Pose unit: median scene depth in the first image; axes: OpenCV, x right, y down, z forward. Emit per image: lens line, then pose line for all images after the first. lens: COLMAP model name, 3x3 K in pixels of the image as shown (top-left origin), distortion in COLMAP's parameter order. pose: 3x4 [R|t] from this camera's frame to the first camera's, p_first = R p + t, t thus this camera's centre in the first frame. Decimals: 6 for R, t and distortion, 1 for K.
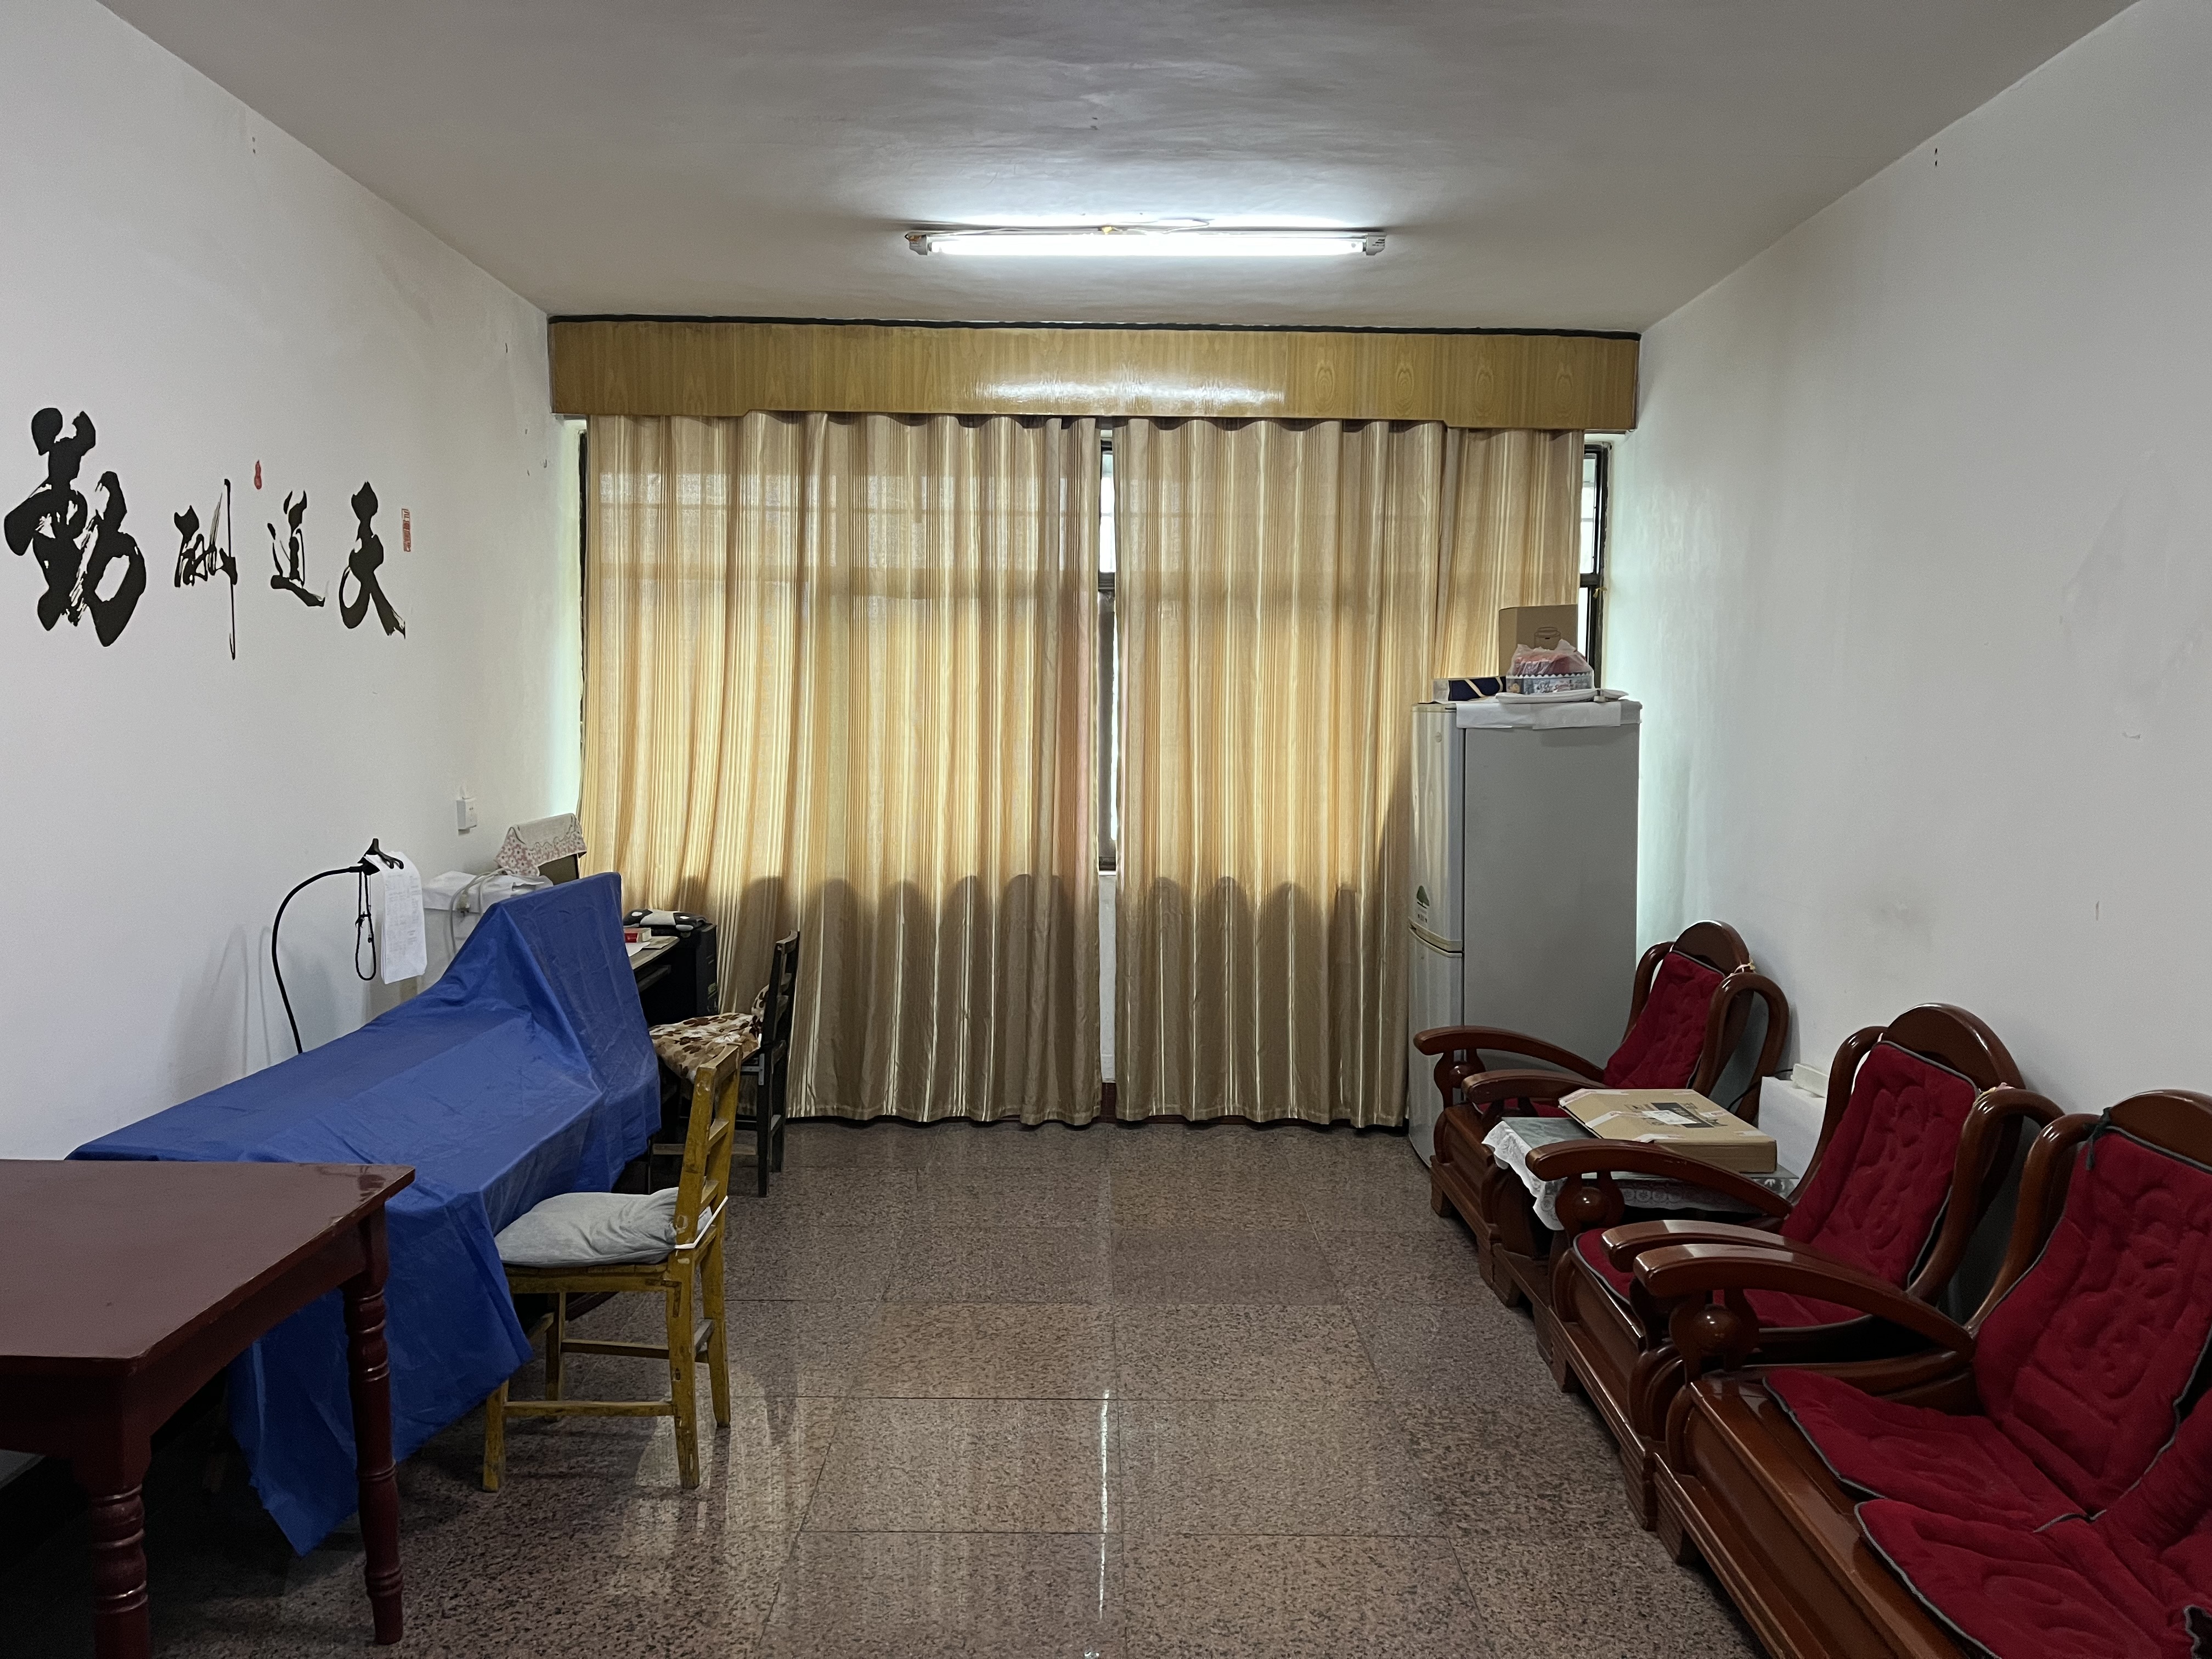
lens RADIAL K [[1693.9, 0, 1106.0], [0, 1693.9, 829.5], [0, 0, 1]] dist [0.113610, -0.127077]
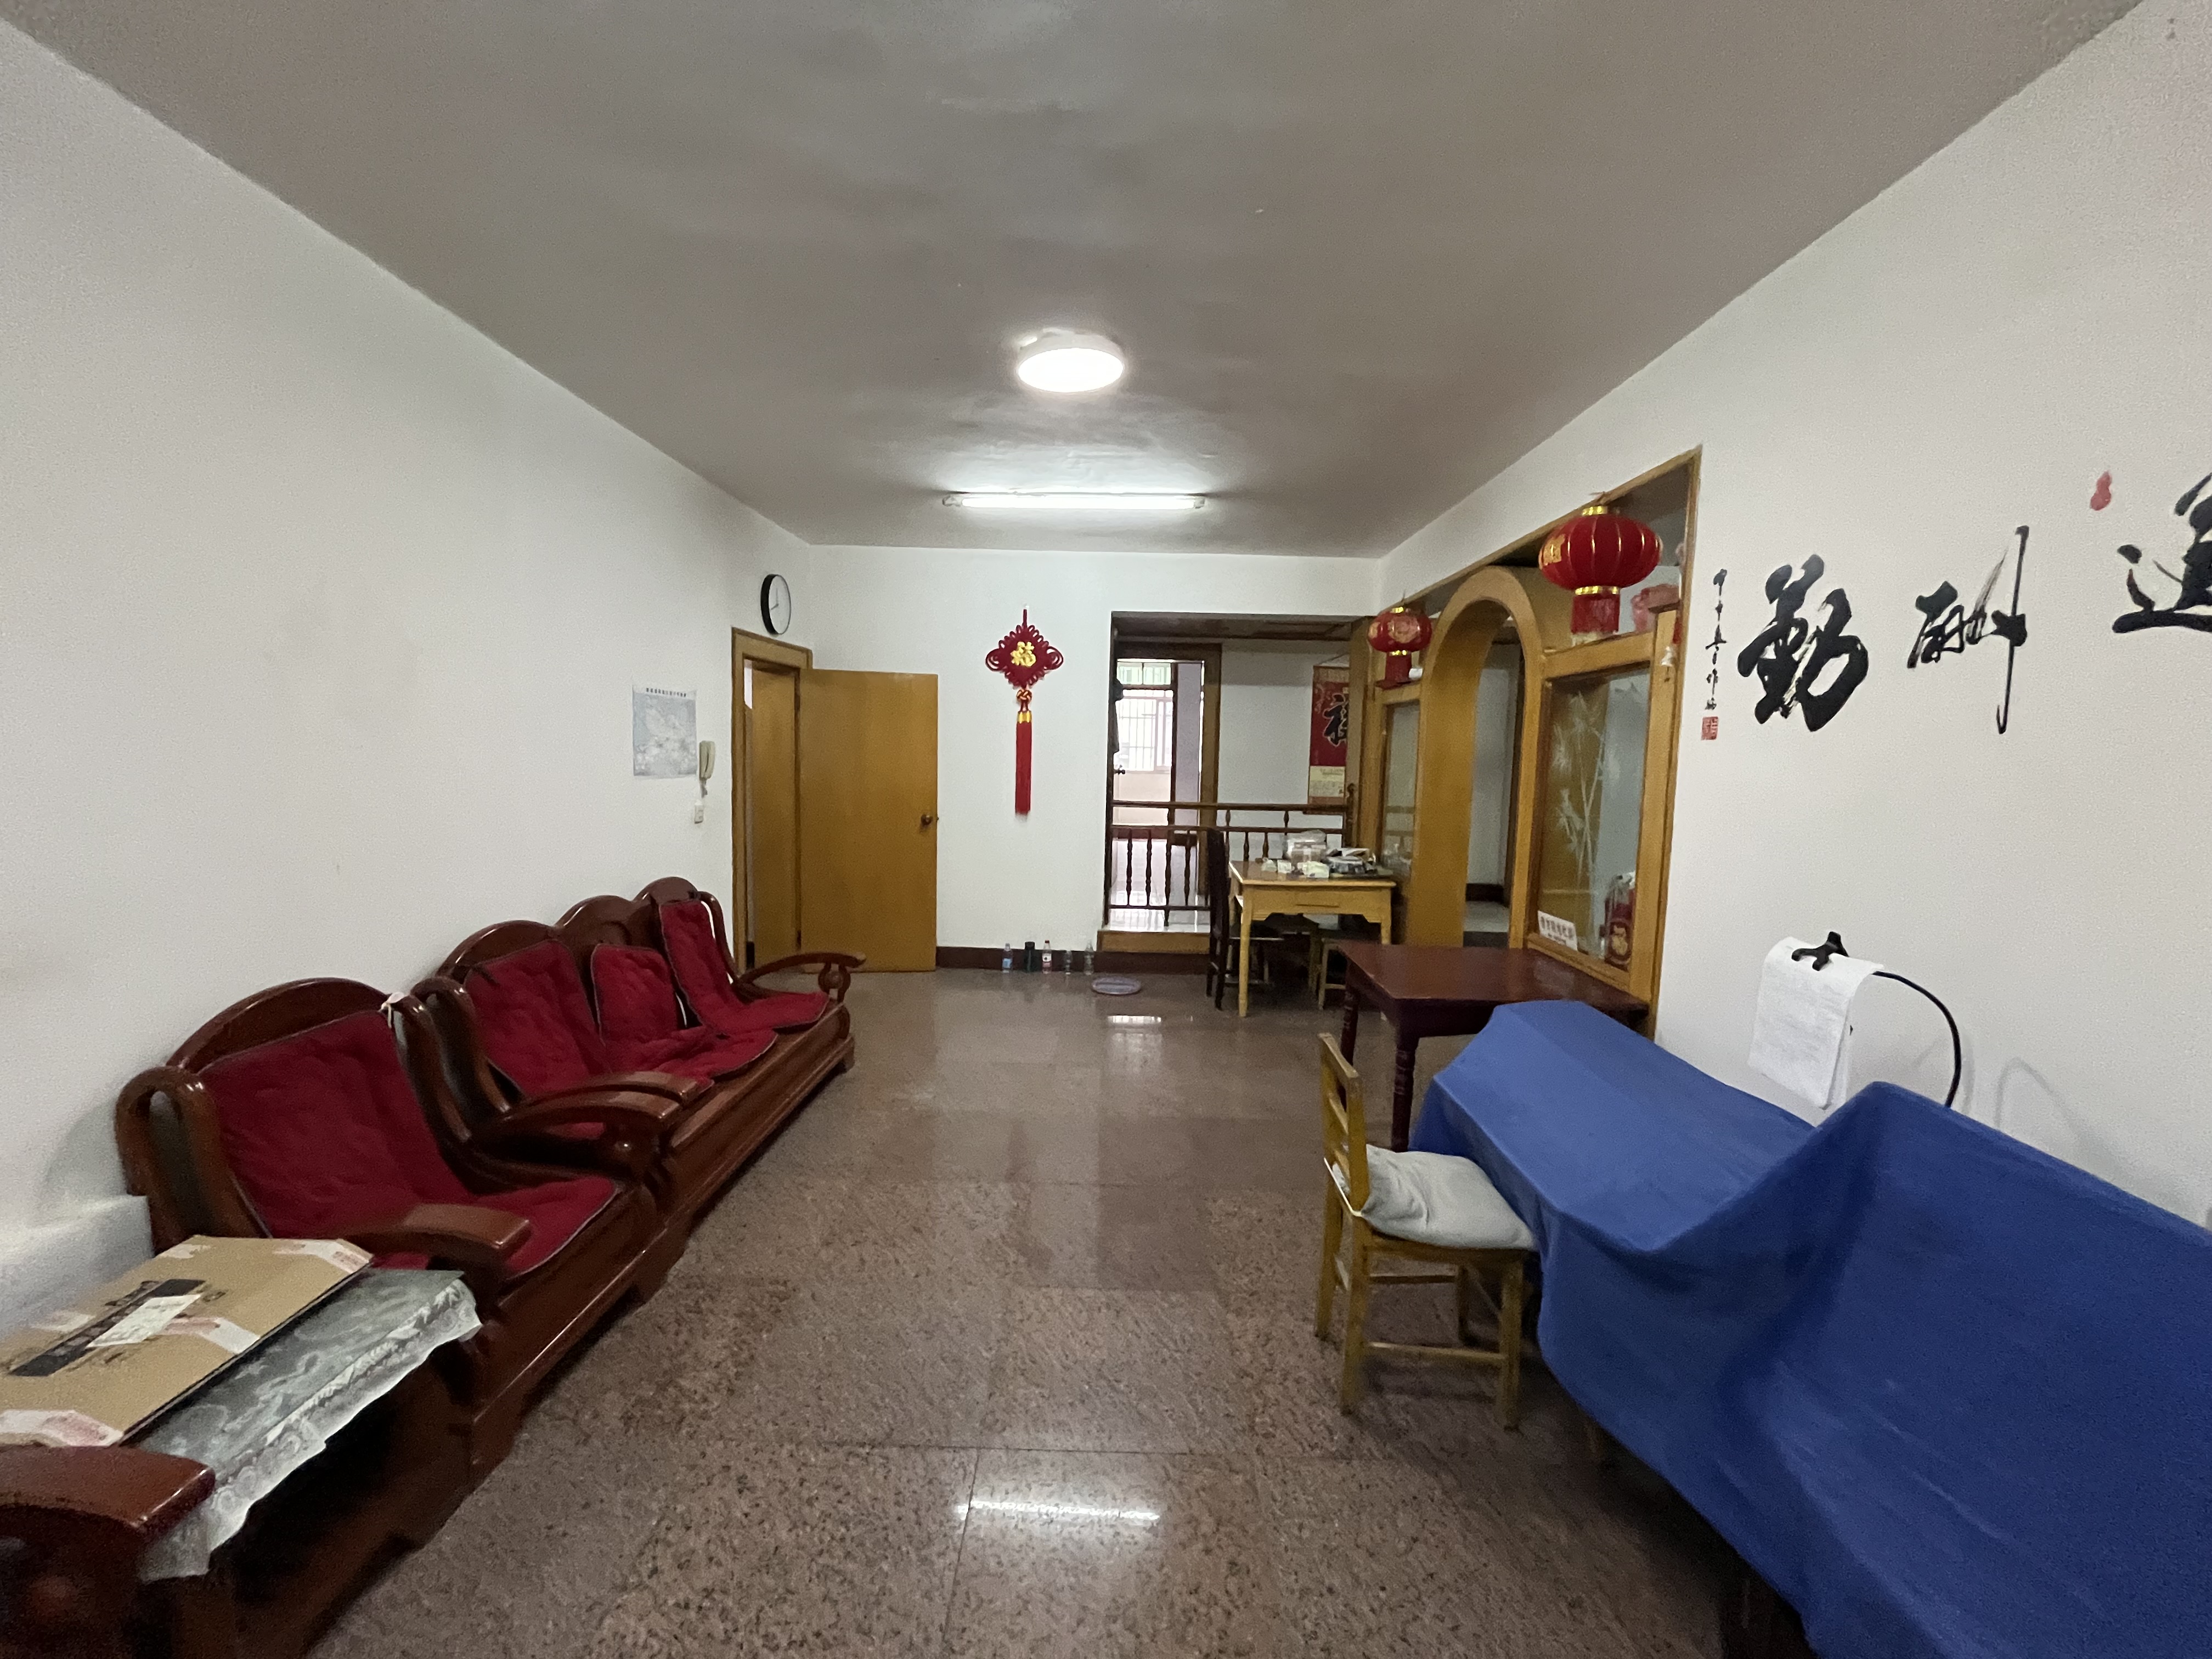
lens RADIAL K [[895.8, 0, 1106.0], [0, 895.8, 829.5], [0, 0, 1]] dist [-0.000018, 0.000003]
pose [[-0.999180, -0.037746, 0.014670, -0.051164], [-0.034803, 0.985601, 0.165468, -0.092076], [-0.020704, 0.164822, -0.986106, 1.227559]]
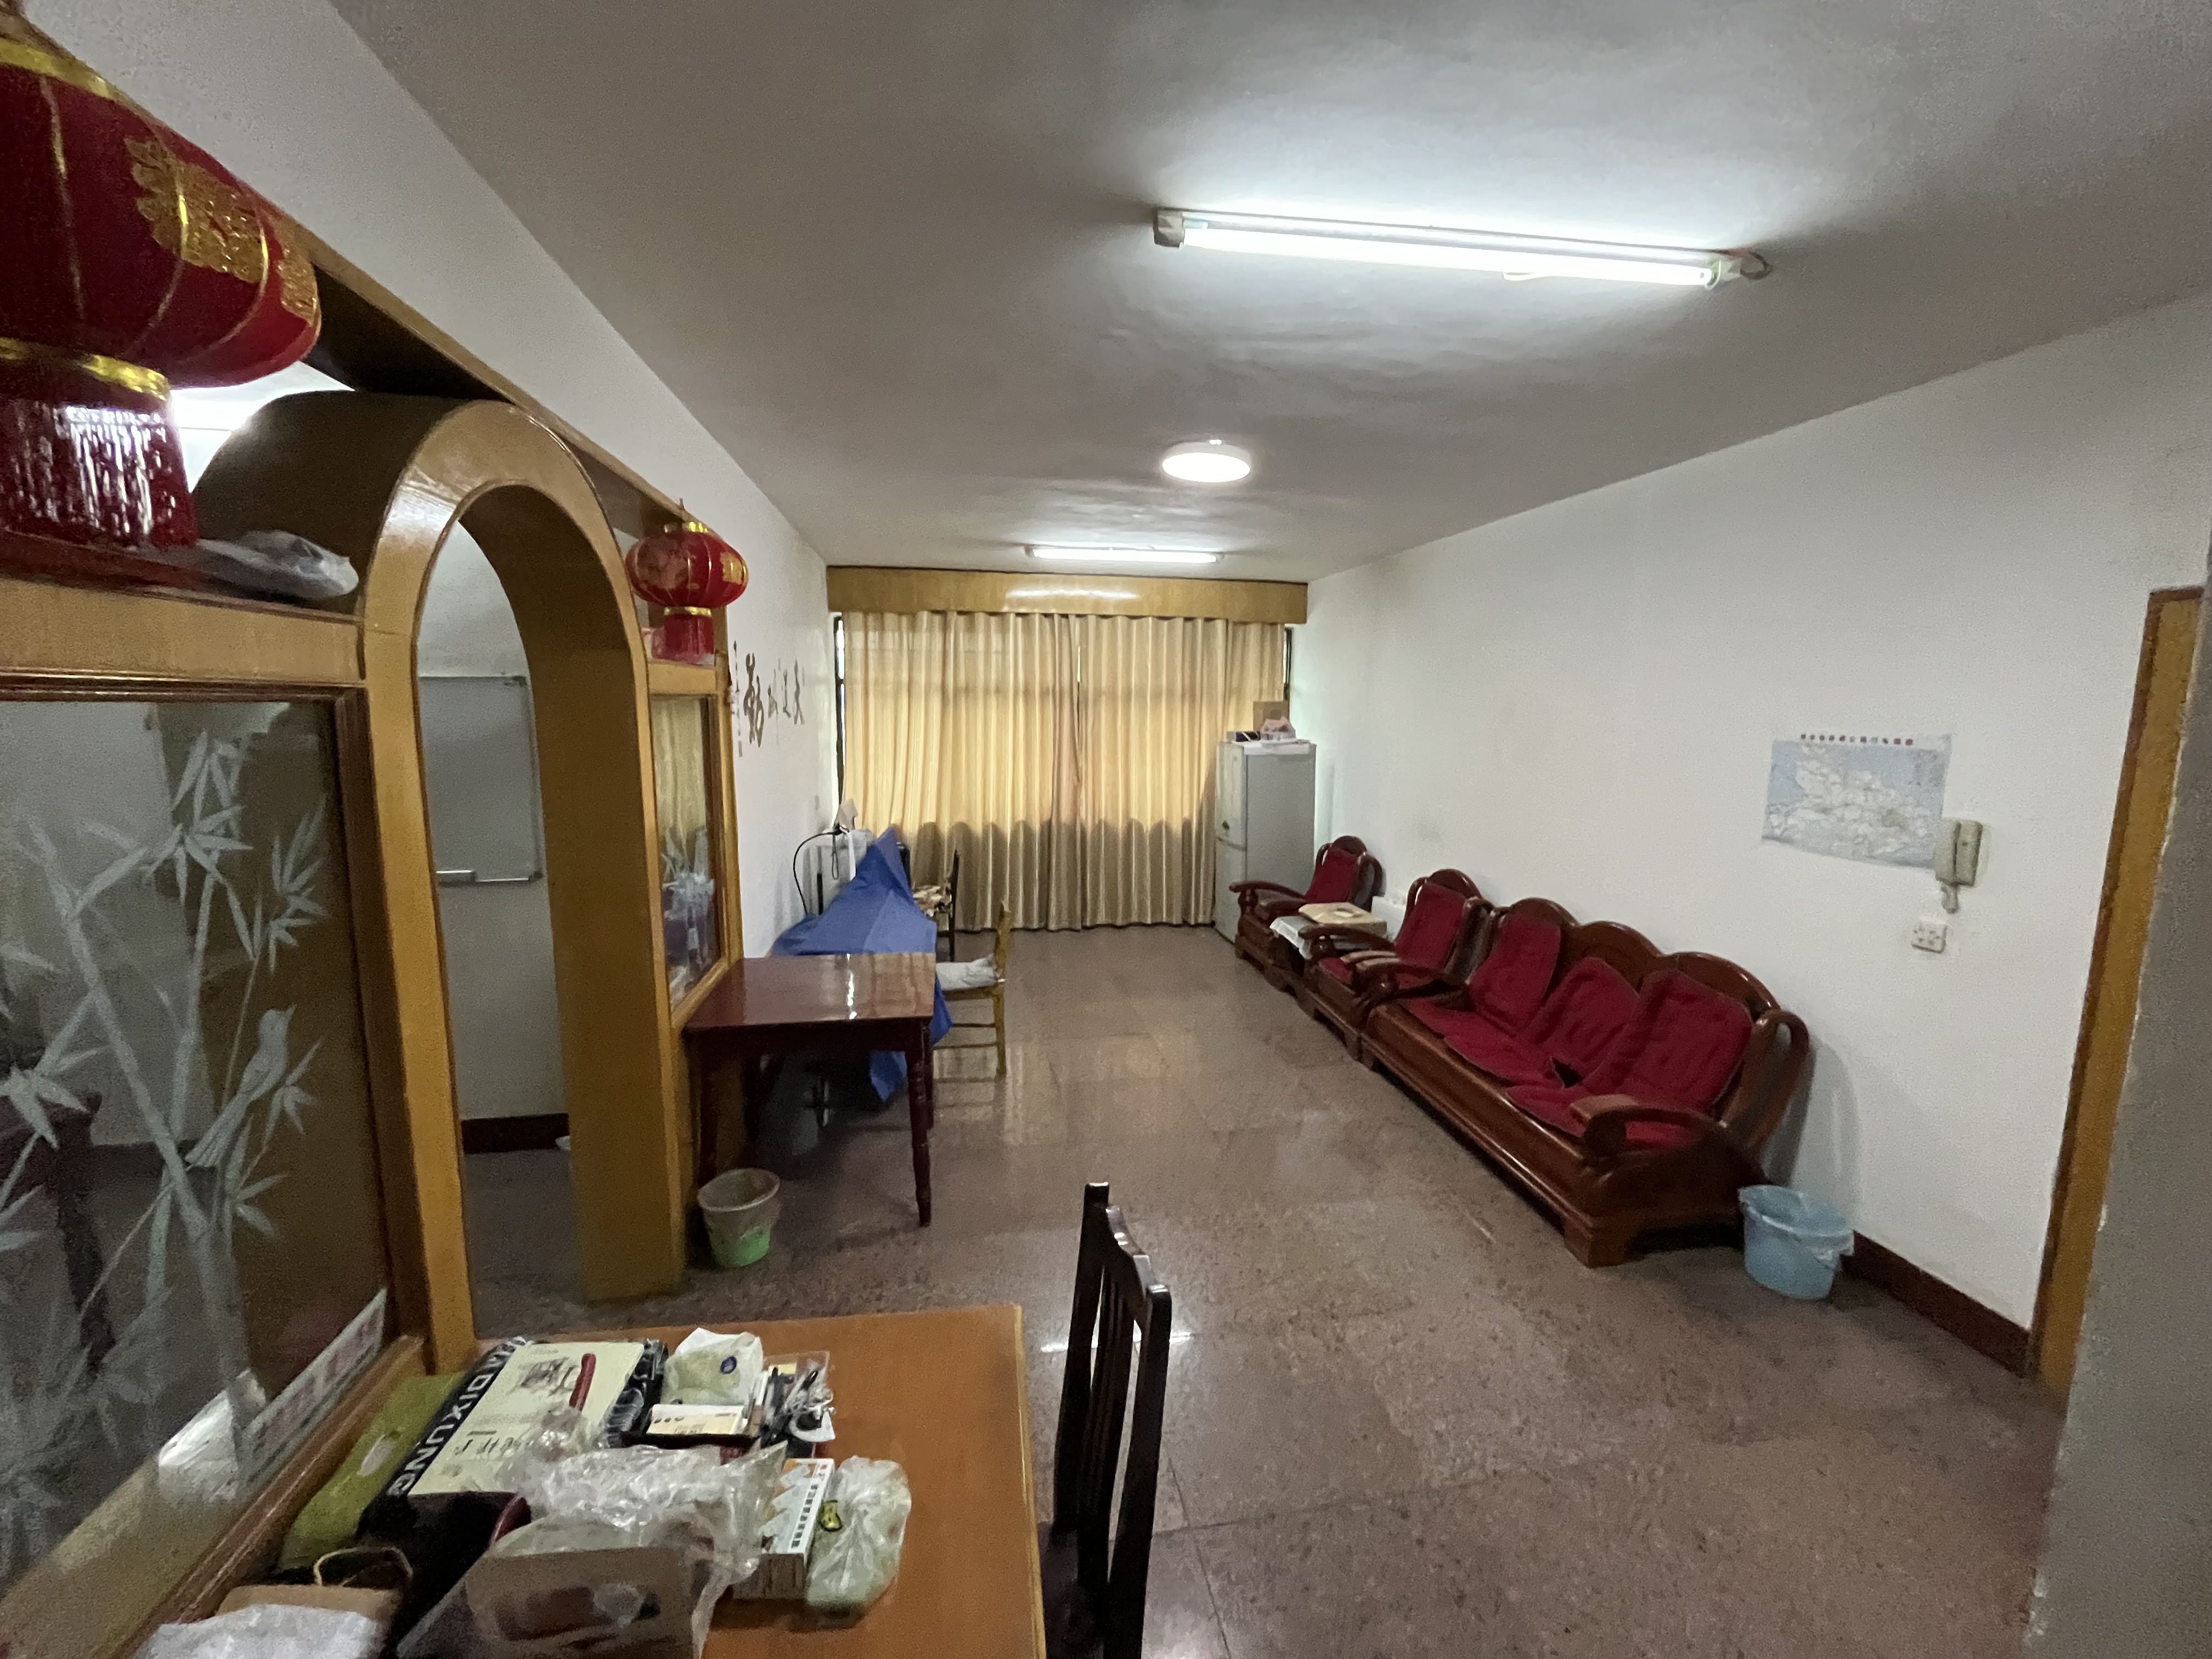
lens RADIAL K [[895.8, 0, 1106.0], [0, 895.8, 829.5], [0, 0, 1]] dist [-0.000018, 0.000003]
pose [[0.985956, -0.026300, 0.164923, -0.226297], [0.015729, 0.997756, 0.065083, -0.048269], [-0.166265, -0.061575, 0.984157, -0.236192]]
